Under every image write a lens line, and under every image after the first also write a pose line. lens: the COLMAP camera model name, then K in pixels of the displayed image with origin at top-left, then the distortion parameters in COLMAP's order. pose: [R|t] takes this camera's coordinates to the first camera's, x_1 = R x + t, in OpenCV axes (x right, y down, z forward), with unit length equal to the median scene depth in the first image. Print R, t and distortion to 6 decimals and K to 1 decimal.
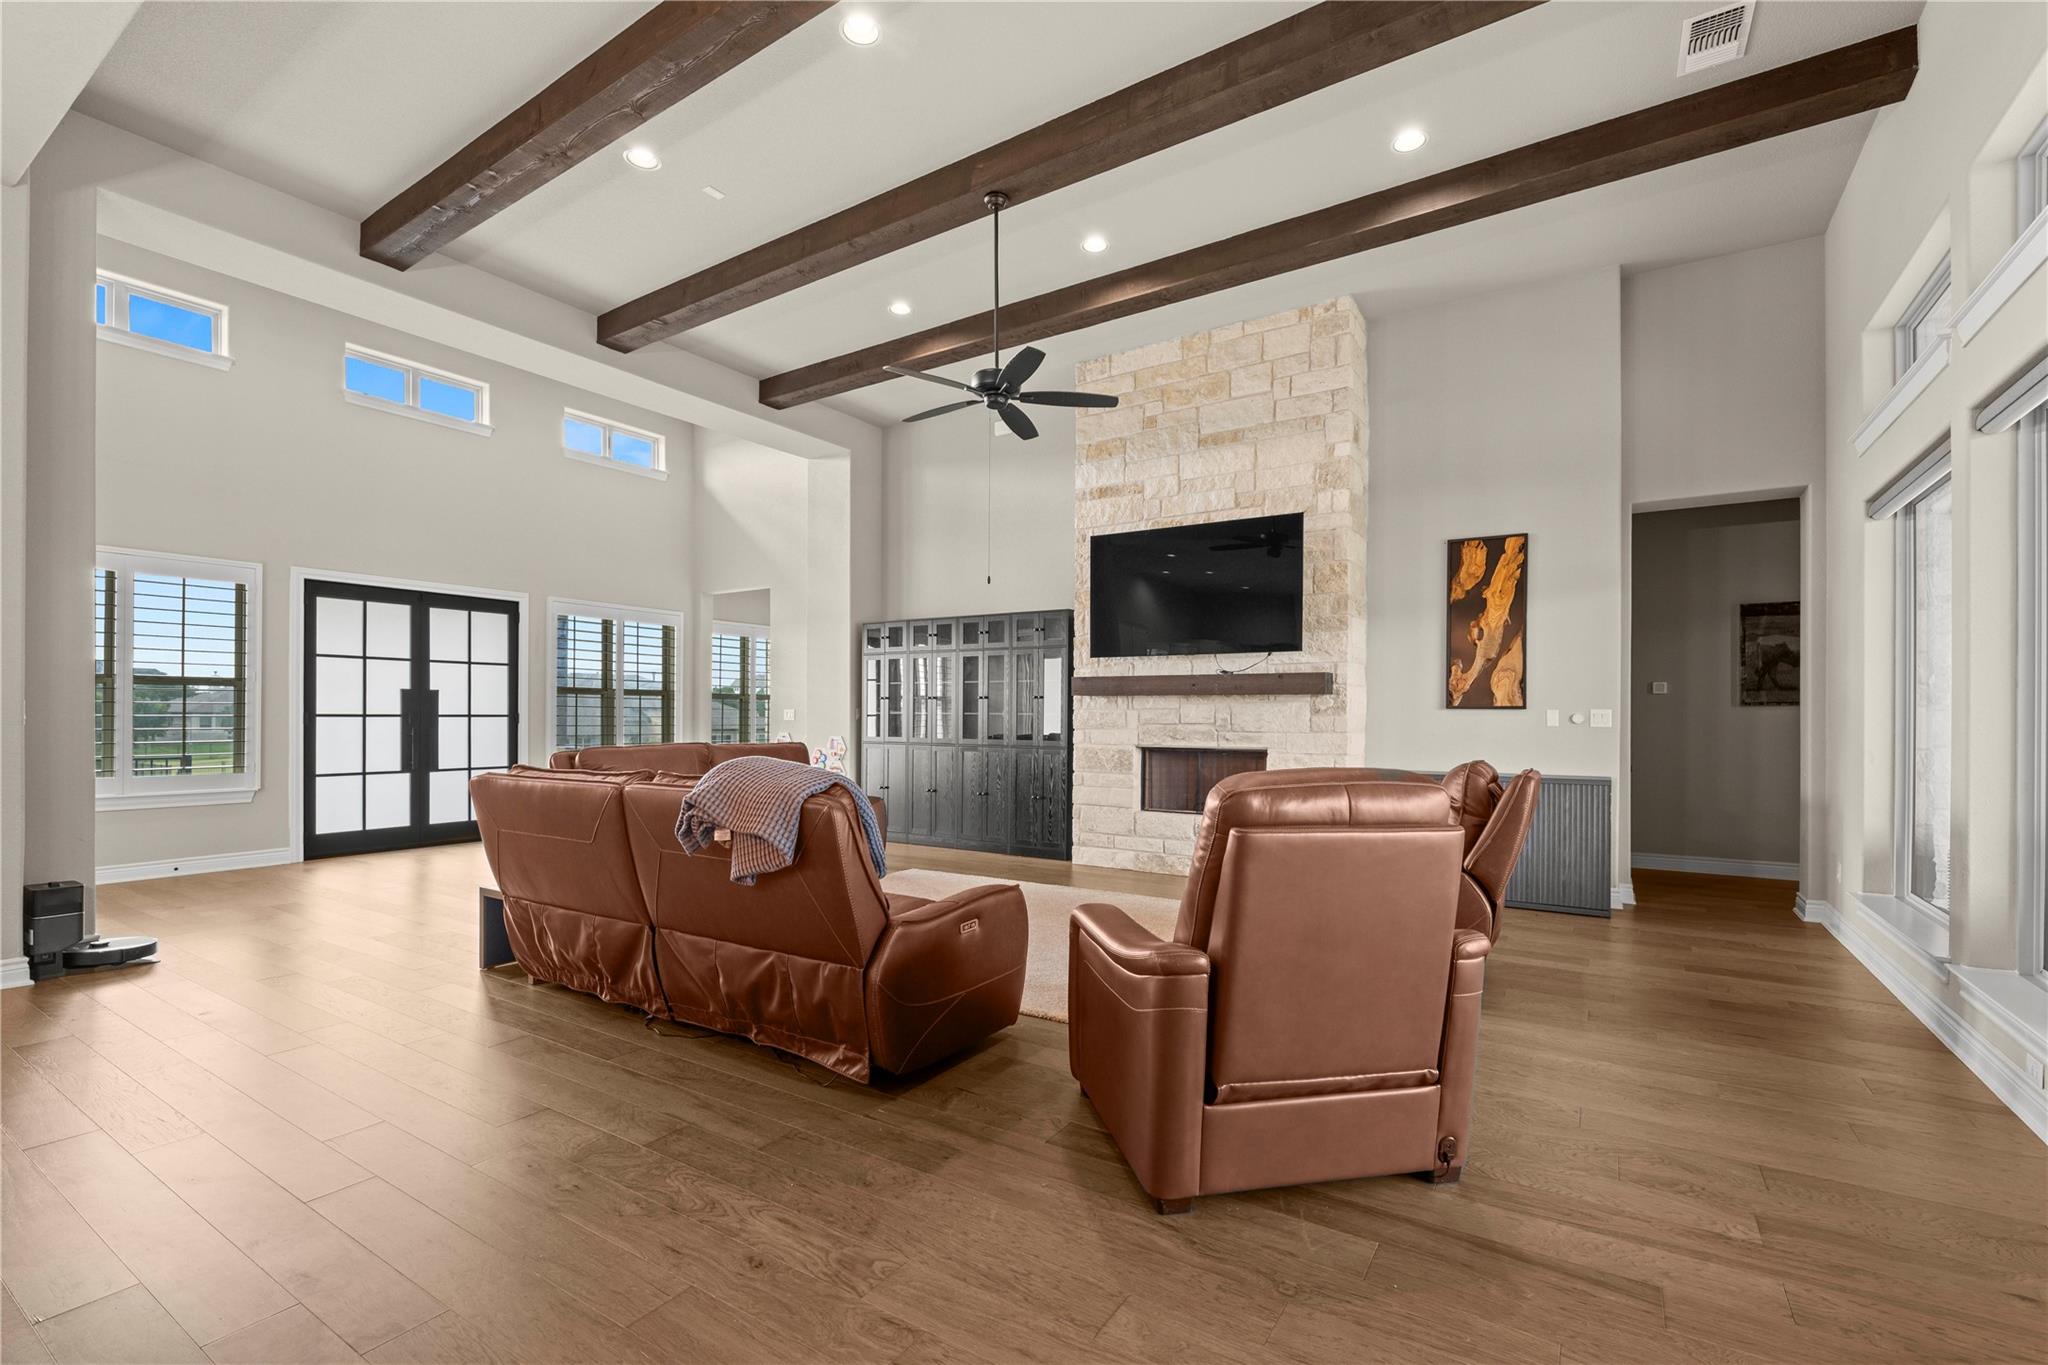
lens RADIAL K [[899.7, 0, 1030.5], [0, 899.7, 711.8], [0, 0, 1]] dist [-0.002313, 0.000068]
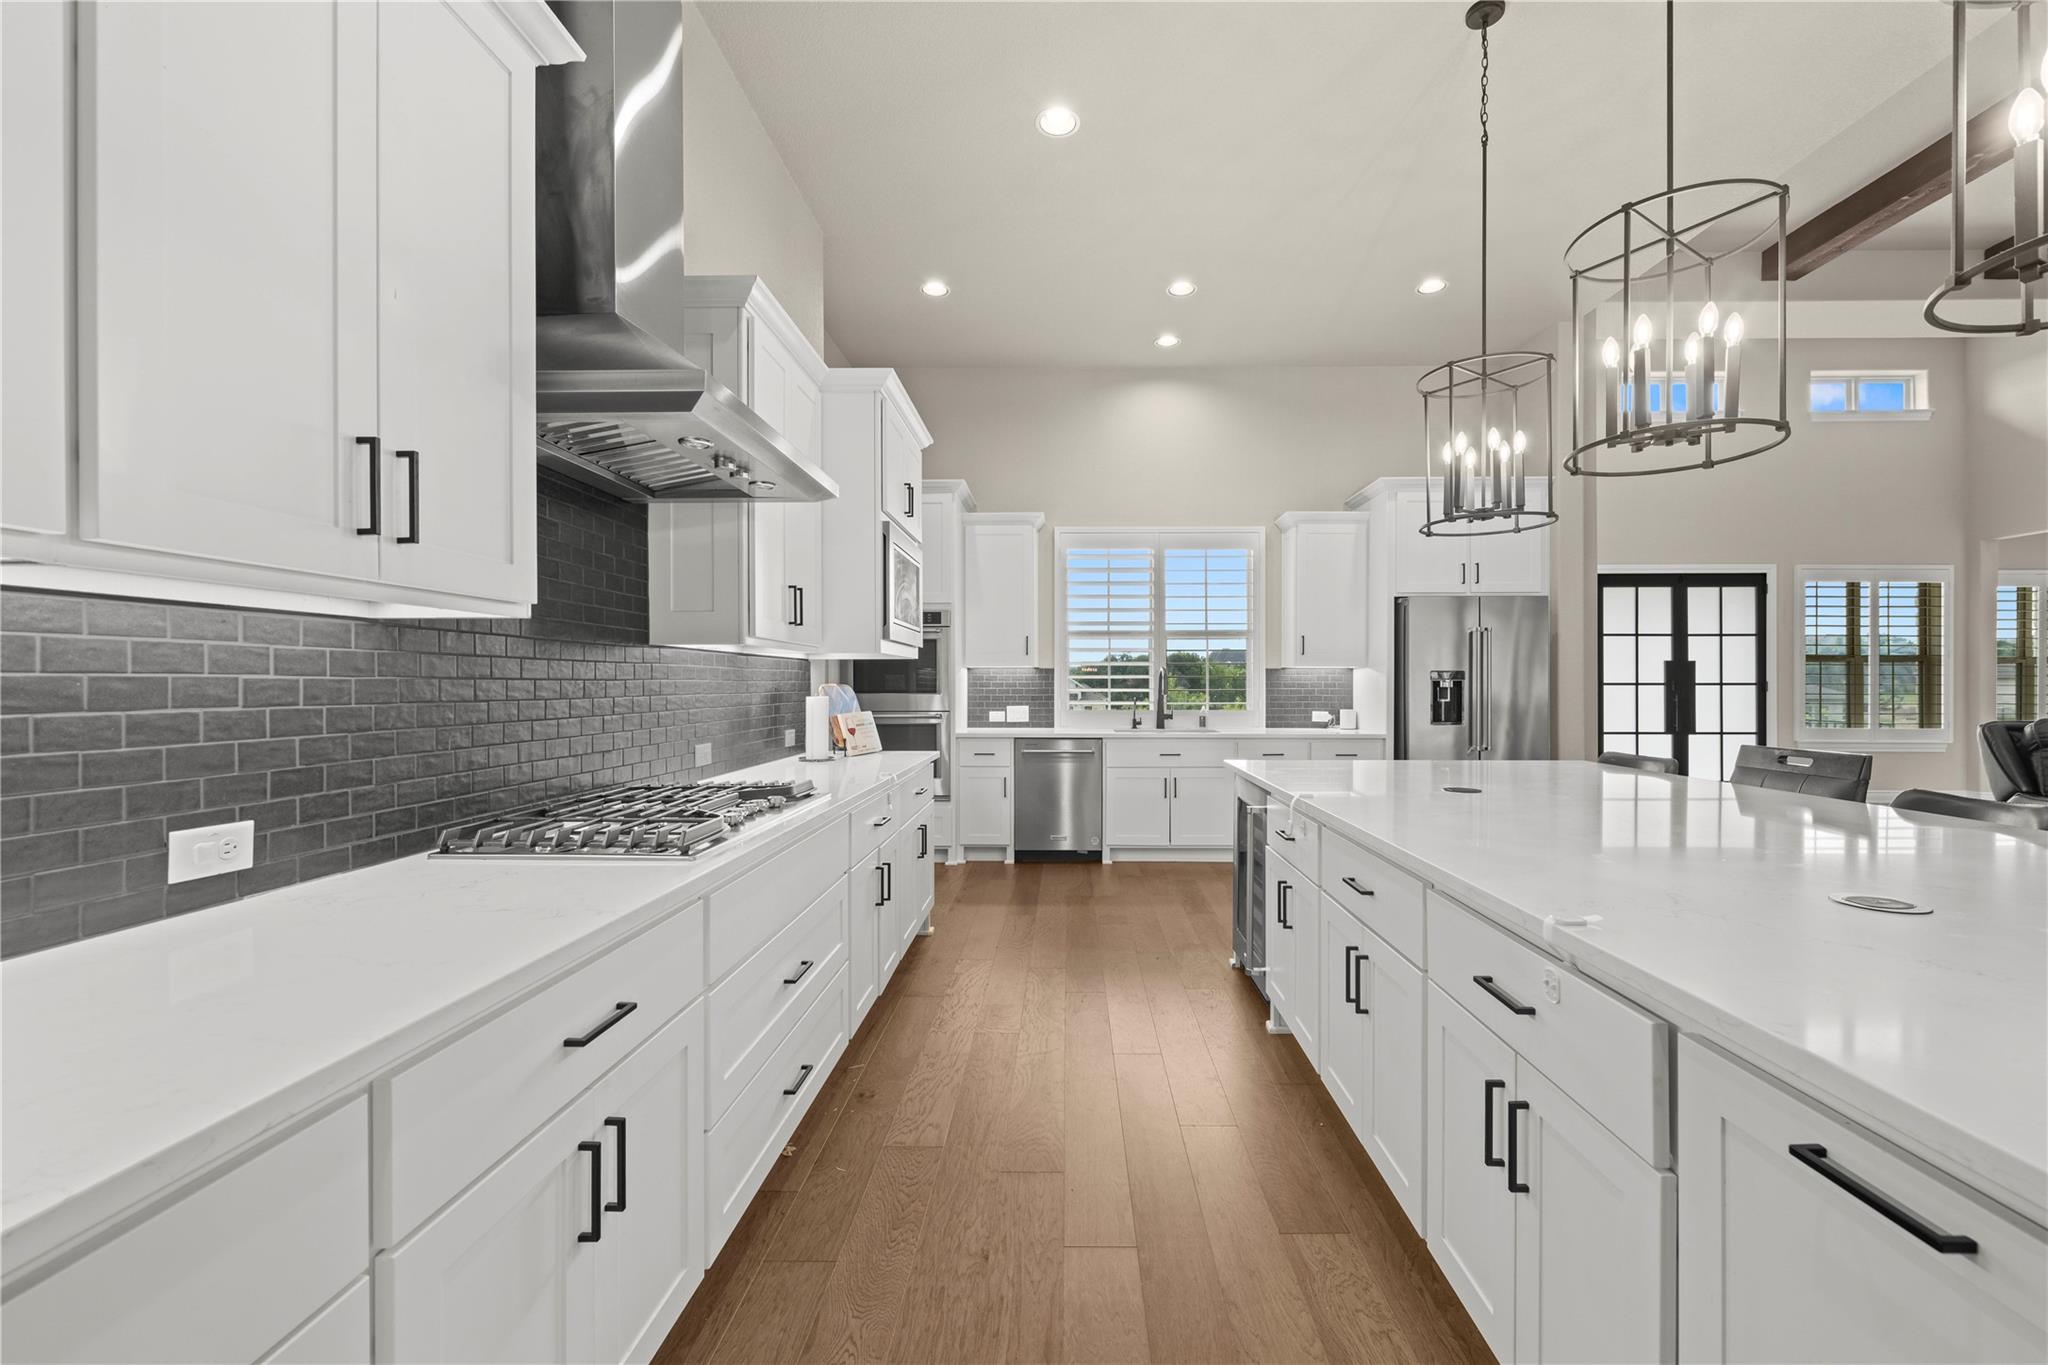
lens RADIAL K [[835.7, 0, 1045.0], [0, 835.7, 685.9], [0, 0, 1]] dist [-0.000212, -0.000154]
pose [[0.523413, -0.000581, -0.852079, -0.256201], [0.006011, 0.999977, 0.003010, -0.001933], [0.852058, -0.006697, 0.523405, -0.288246]]
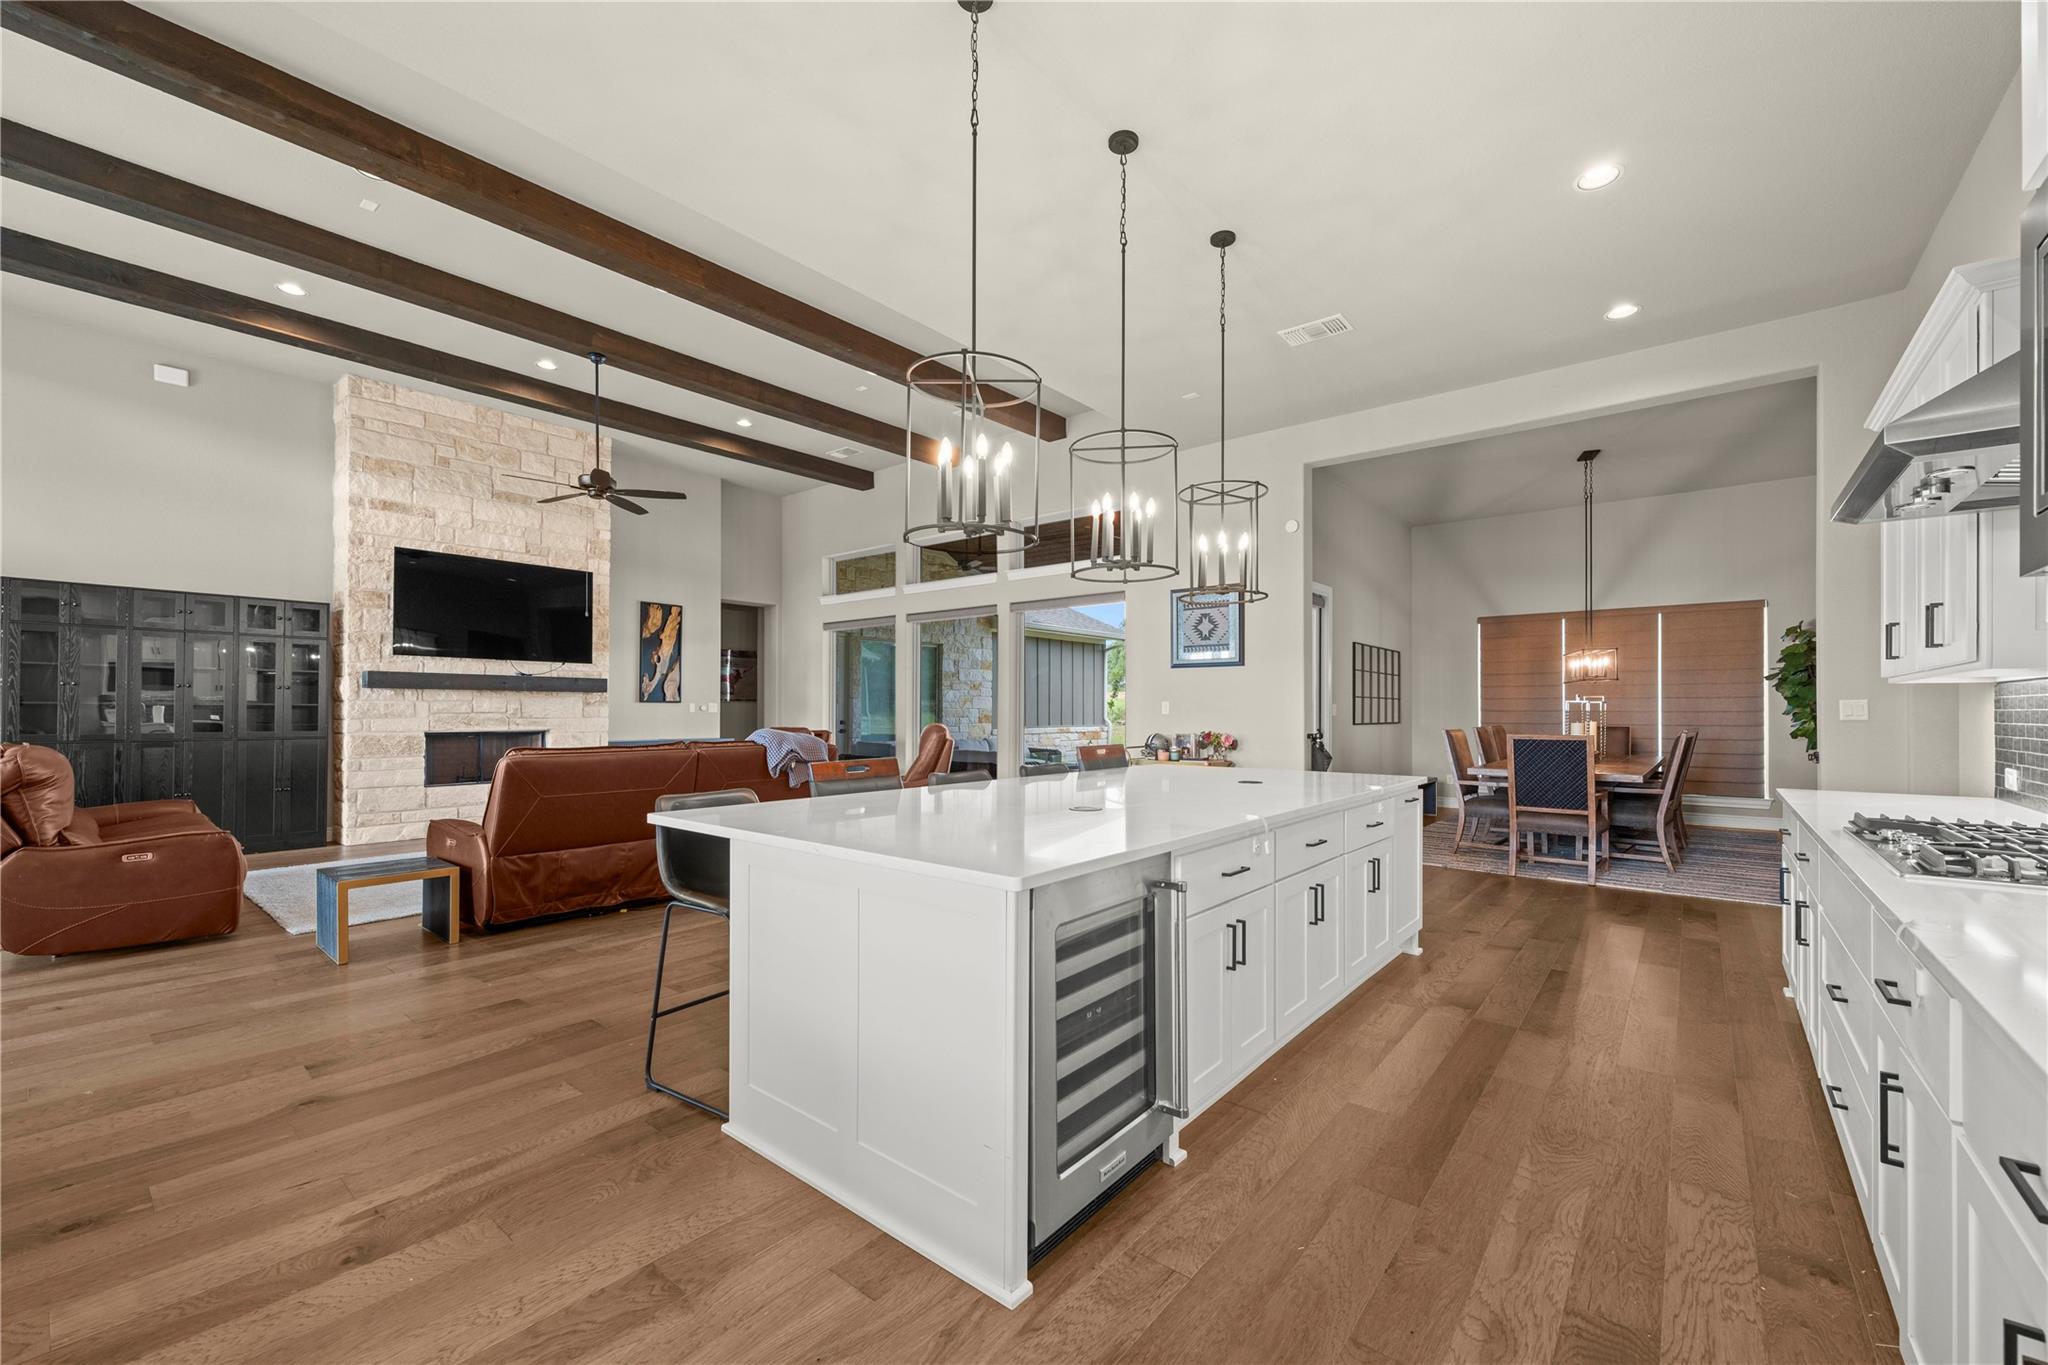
lens RADIAL K [[813.2, 0, 1032.3], [0, 813.2, 703.2], [0, 0, 1]] dist [-0.003757, -0.000146]
pose [[0.114220, 0.003038, 0.993451, -0.921682], [-0.008702, 0.999960, -0.002058, -0.004886], [-0.993417, -0.008410, 0.114242, 0.100840]]
